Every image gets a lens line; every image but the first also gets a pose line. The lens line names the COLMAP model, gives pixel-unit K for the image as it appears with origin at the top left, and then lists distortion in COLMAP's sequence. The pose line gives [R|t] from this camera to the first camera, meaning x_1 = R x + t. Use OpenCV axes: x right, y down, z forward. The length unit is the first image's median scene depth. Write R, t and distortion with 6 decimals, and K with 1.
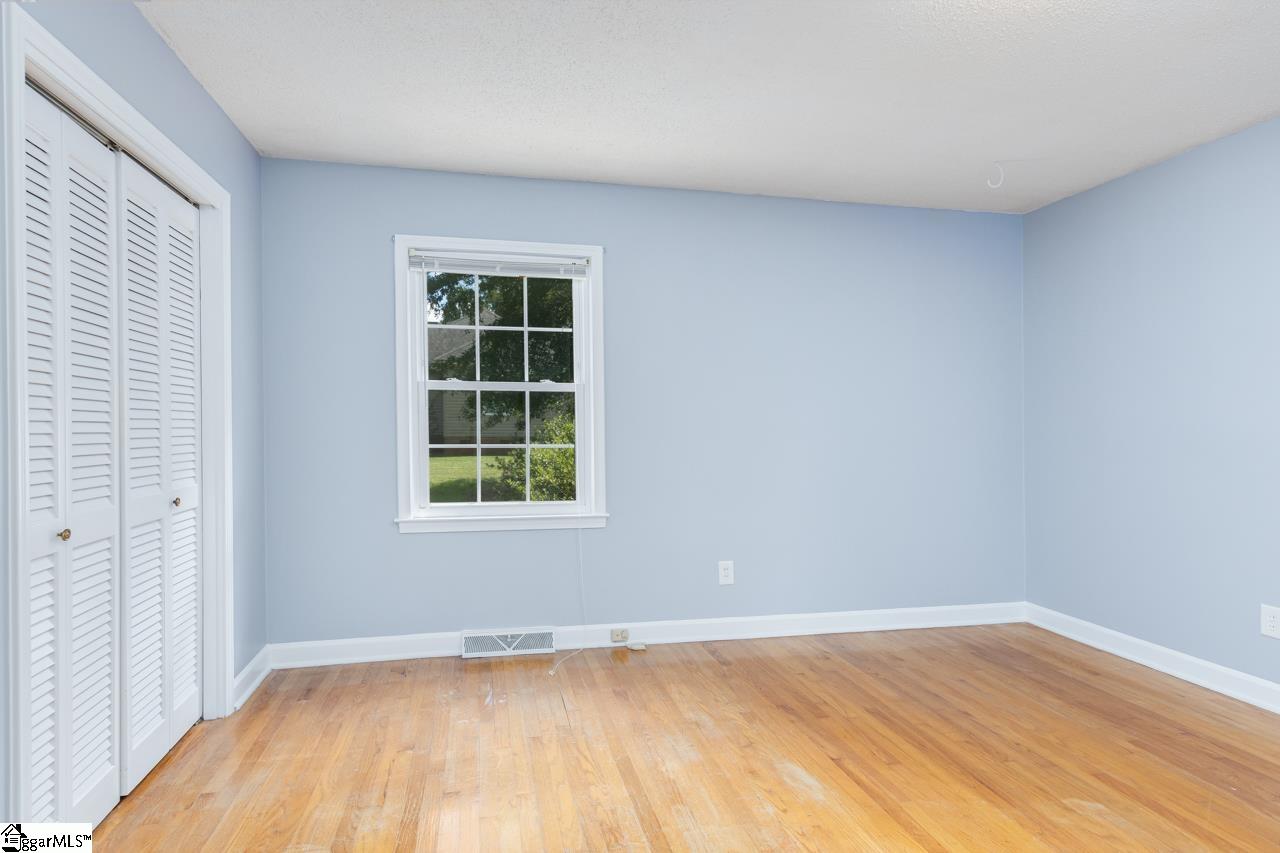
lens RADIAL K [[674.7, 0, 643.7], [0, 674.7, 443.5], [0, 0, 1]] dist [0.118690, -0.000243]
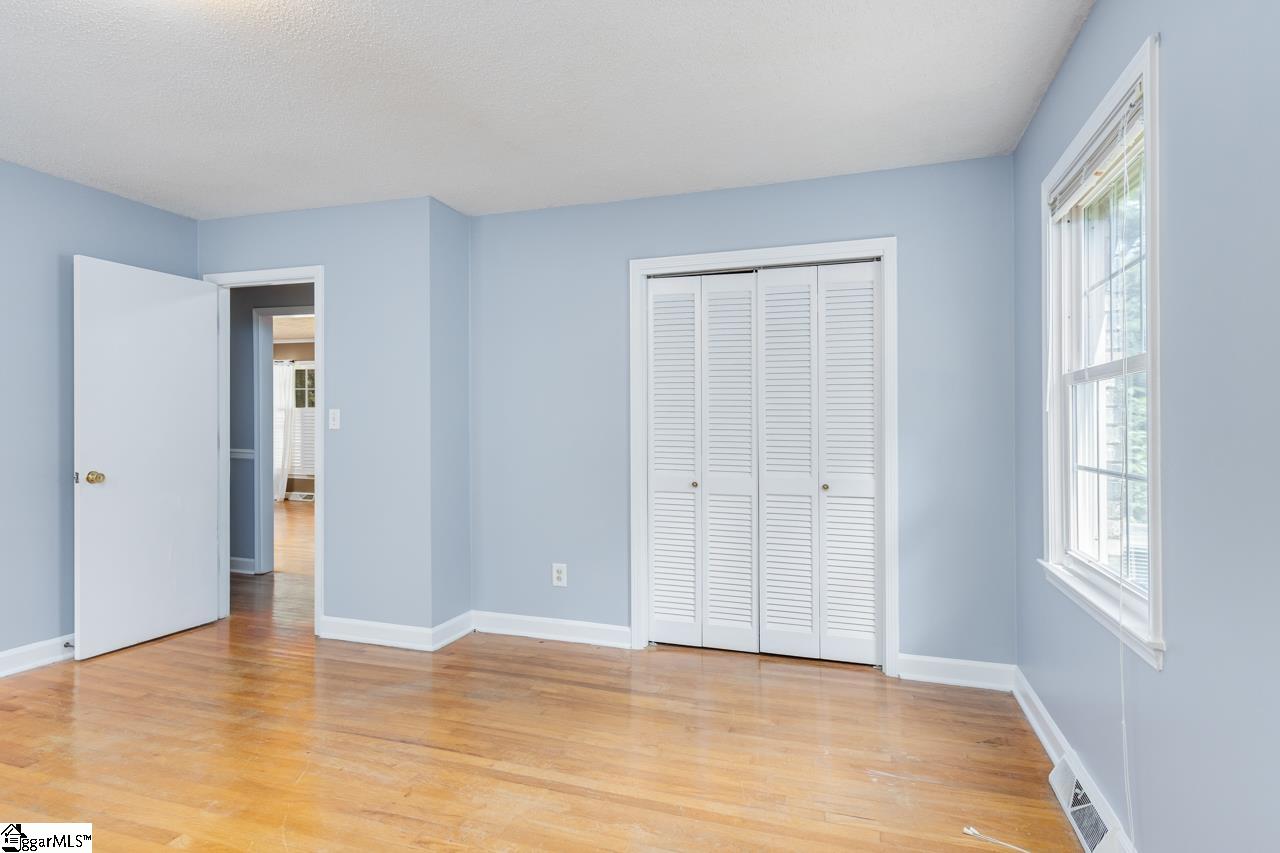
lens RADIAL K [[705.1, 0, 620.6], [0, 705.1, 430.9], [0, 0, 1]] dist [0.016648, -0.002402]
pose [[-0.537154, -0.010556, -0.843418, 0.697190], [-0.032433, 0.999441, 0.008147, -0.026389], [0.842860, 0.031731, -0.537196, 1.273459]]
